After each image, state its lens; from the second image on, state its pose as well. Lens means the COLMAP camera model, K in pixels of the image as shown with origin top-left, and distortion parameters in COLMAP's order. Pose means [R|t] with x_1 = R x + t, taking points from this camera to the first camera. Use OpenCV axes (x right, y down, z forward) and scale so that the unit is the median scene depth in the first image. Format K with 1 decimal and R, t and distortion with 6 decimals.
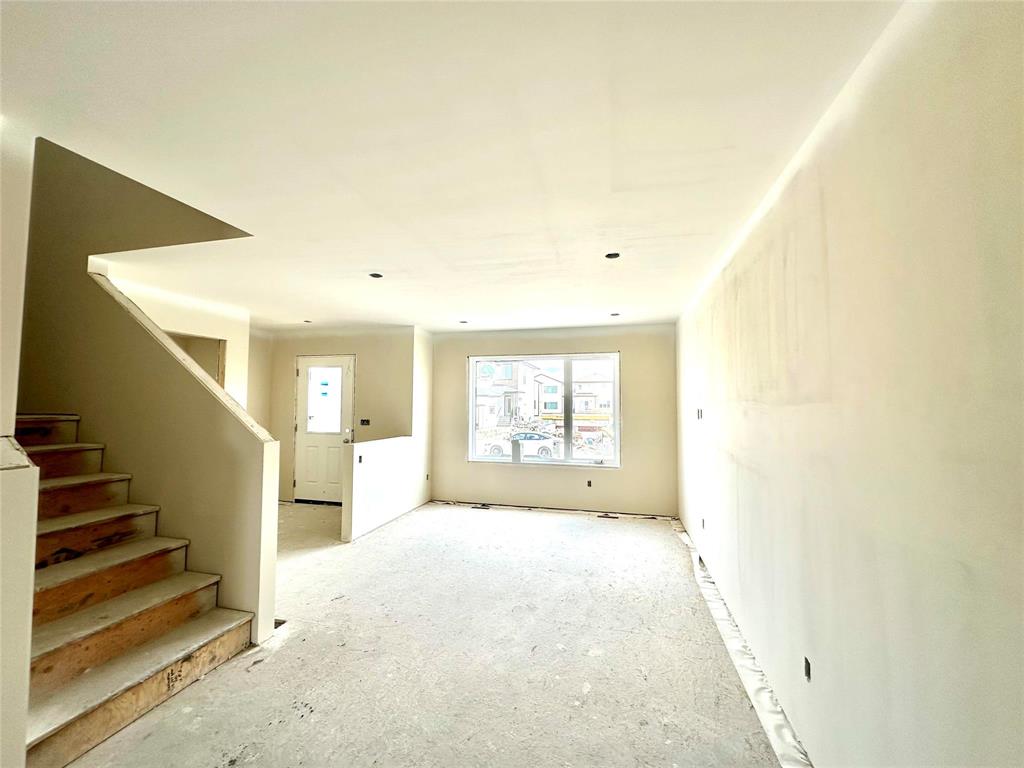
lens RADIAL K [[423.7, 0, 512.0], [0, 423.7, 384.0], [0, 0, 1]] dist [0.001204, -0.000019]
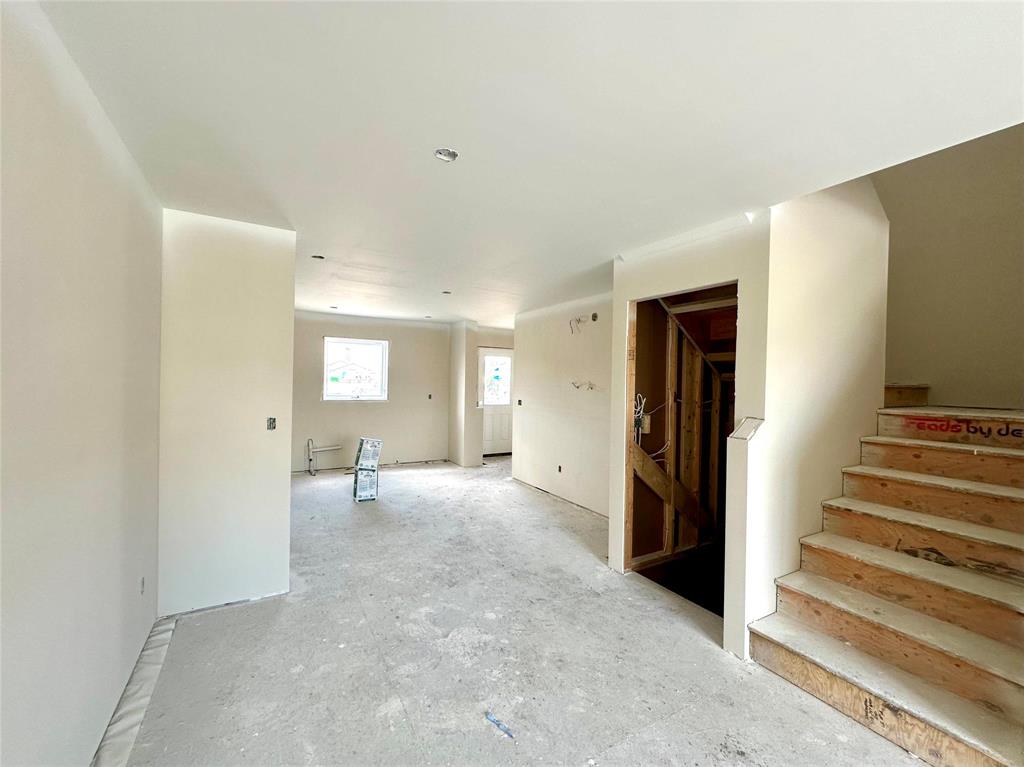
lens RADIAL K [[423.7, 0, 512.0], [0, 423.7, 383.5], [0, 0, 1]] dist [0.001204, -0.000019]
pose [[-0.710992, -0.022143, -0.702852, 0.355313], [-0.007489, 0.999686, -0.023919, 0.036927], [0.703160, -0.011743, -0.710934, 1.061546]]
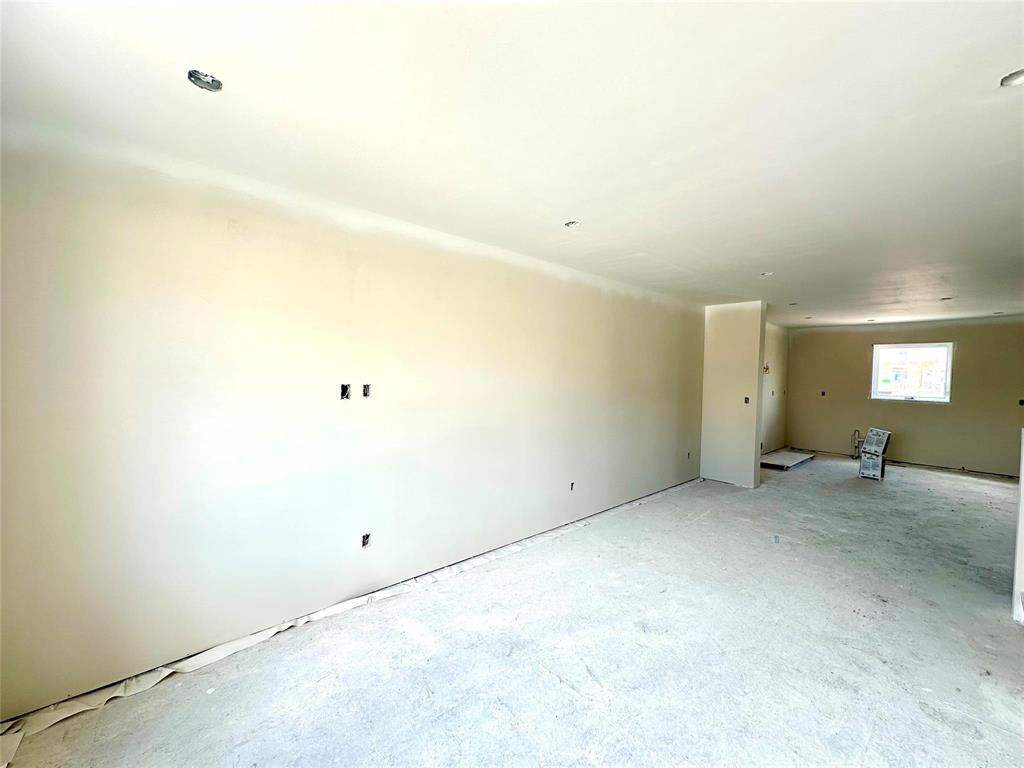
lens RADIAL K [[423.7, 0, 512.0], [0, 423.7, 384.0], [0, 0, 1]] dist [0.001204, -0.000019]
pose [[-0.830777, -0.044523, 0.554822, -0.252073], [-0.046669, 0.998858, 0.010274, 0.073492], [-0.554645, -0.017358, -0.831906, 2.509288]]
